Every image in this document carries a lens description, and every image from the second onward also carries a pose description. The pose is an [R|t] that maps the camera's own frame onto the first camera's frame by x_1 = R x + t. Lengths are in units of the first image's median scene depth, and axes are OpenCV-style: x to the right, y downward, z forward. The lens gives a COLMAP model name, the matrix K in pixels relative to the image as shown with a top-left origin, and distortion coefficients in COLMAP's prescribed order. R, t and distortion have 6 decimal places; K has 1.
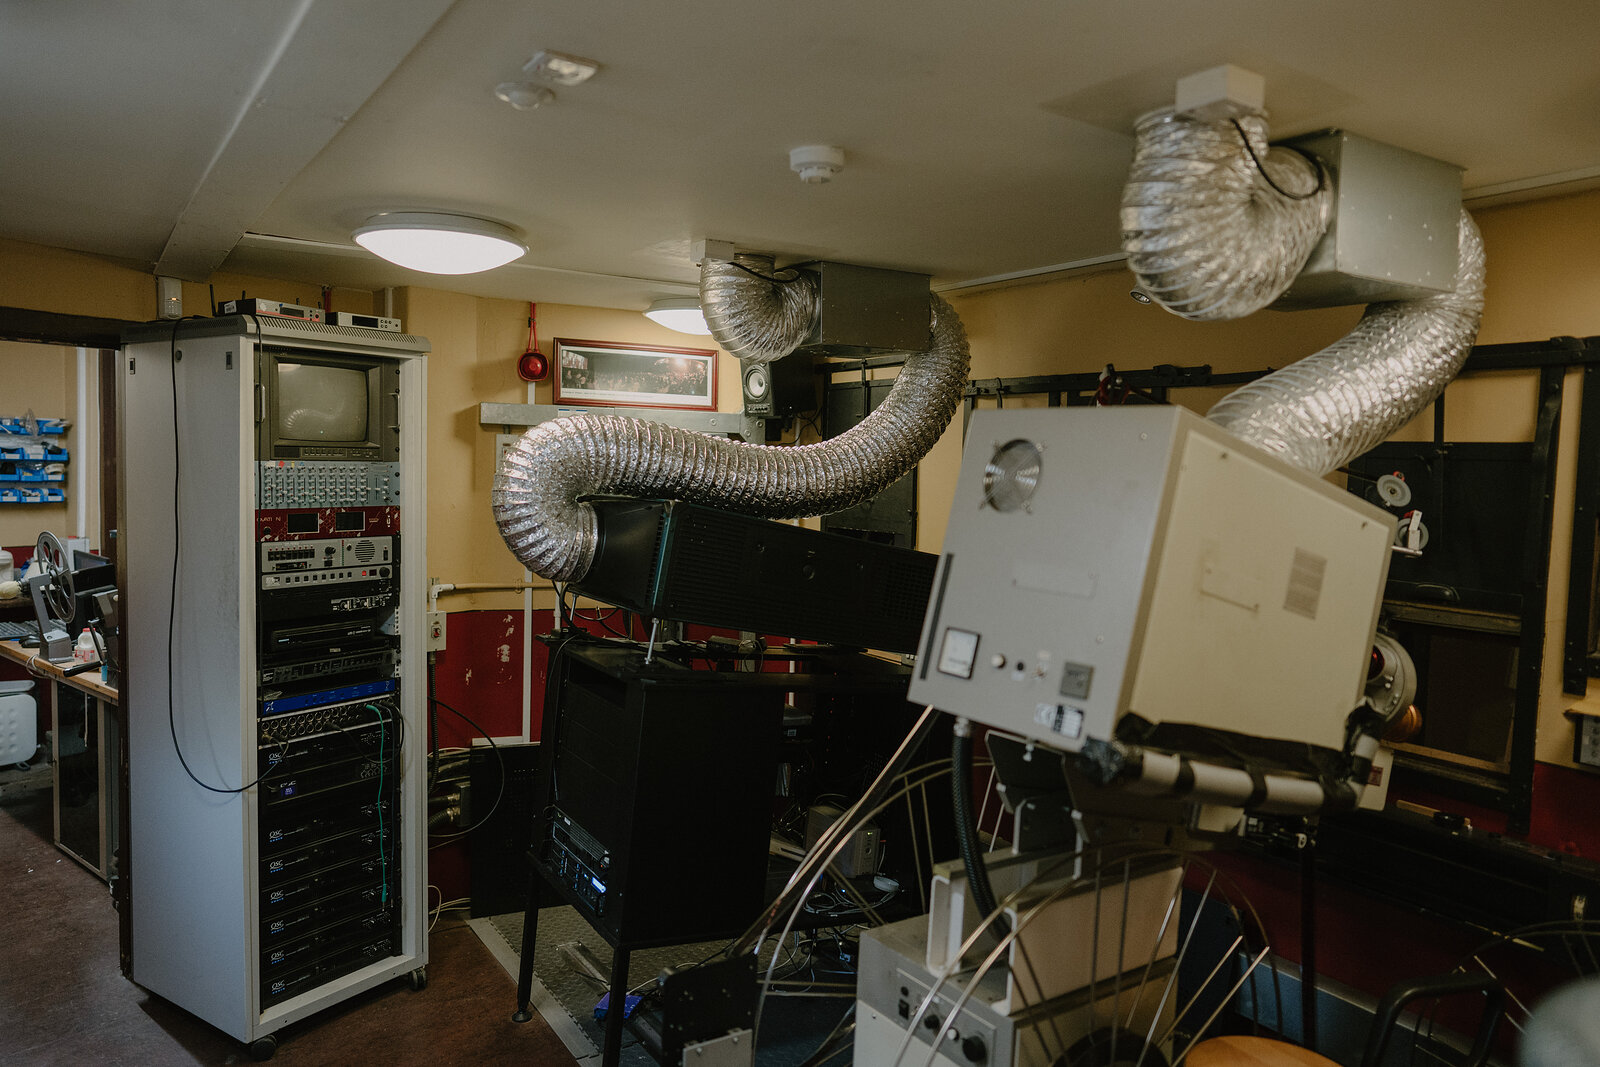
lens RADIAL K [[1102.5, 0, 790.1], [0, 1102.5, 549.1], [0, 0, 1]] dist [-0.047289, 0.062412]
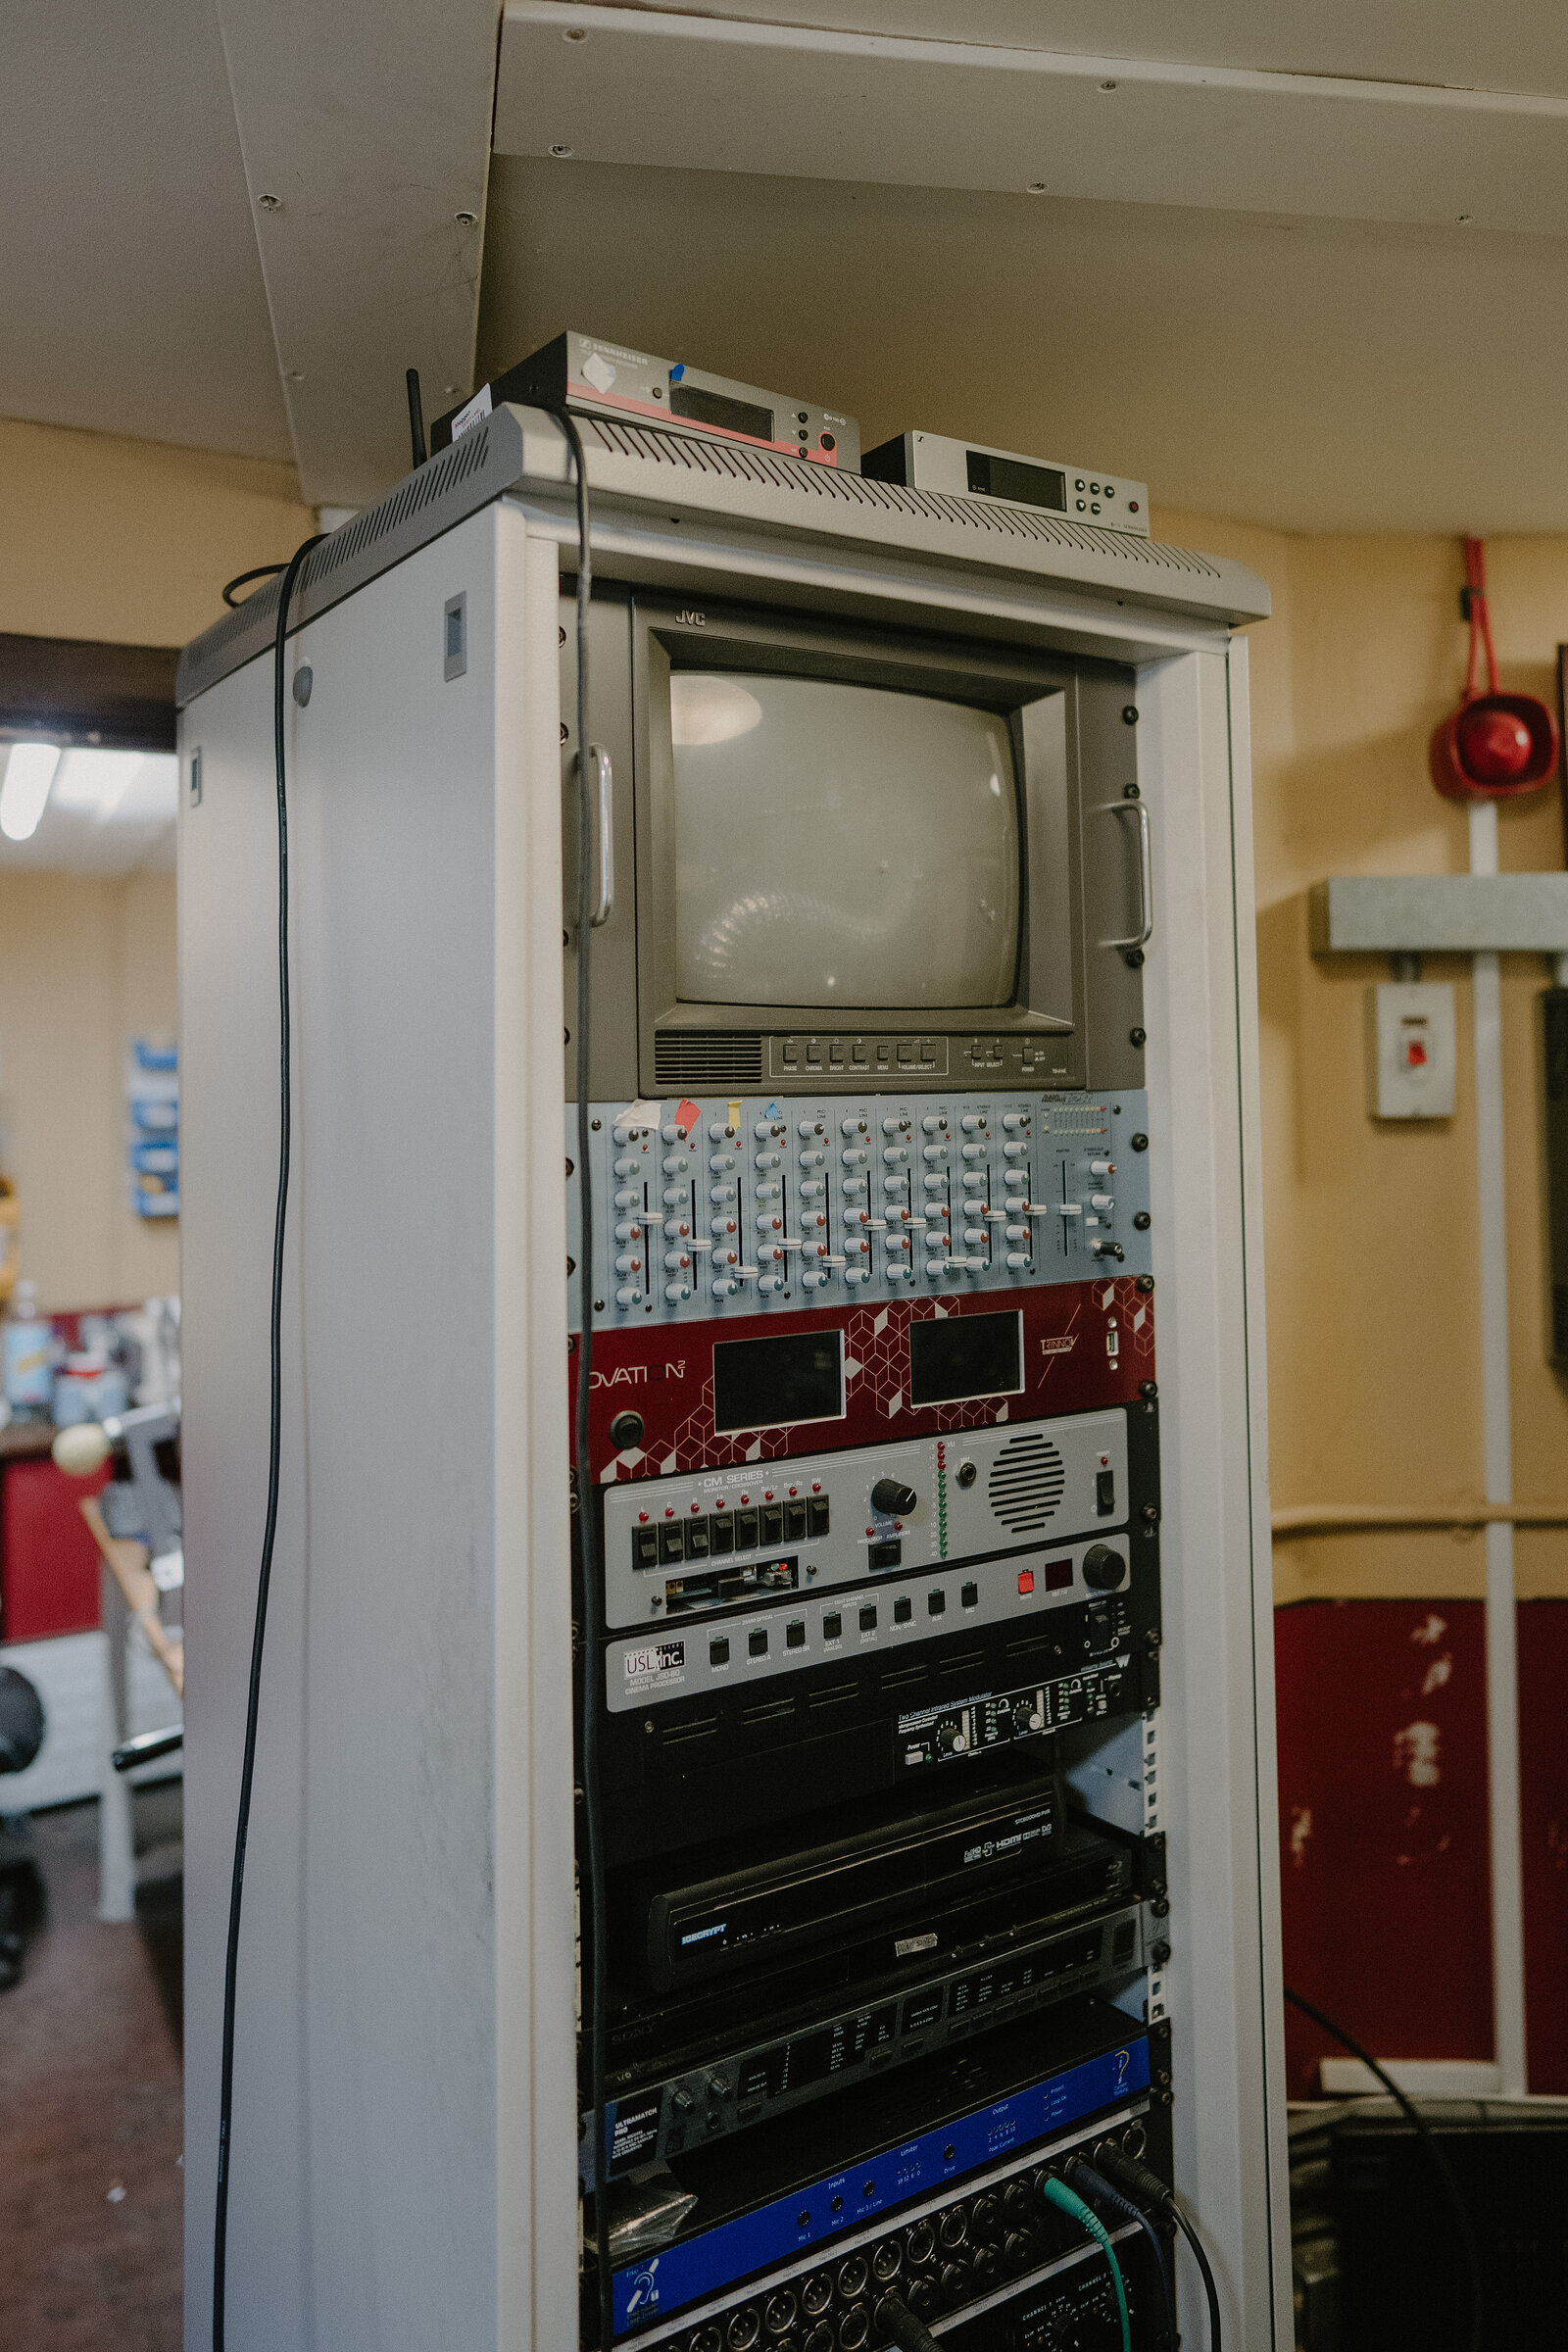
lens RADIAL K [[1620.7, 0, 784.0], [0, 1620.7, 1176.0], [0, 0, 1]] dist [-0.047289, 0.062412]
pose [[0.925791, -0.021979, -0.377397, -0.313888], [0.010570, 0.999423, -0.032277, -0.053153], [0.377889, 0.025892, 0.925489, 0.684238]]
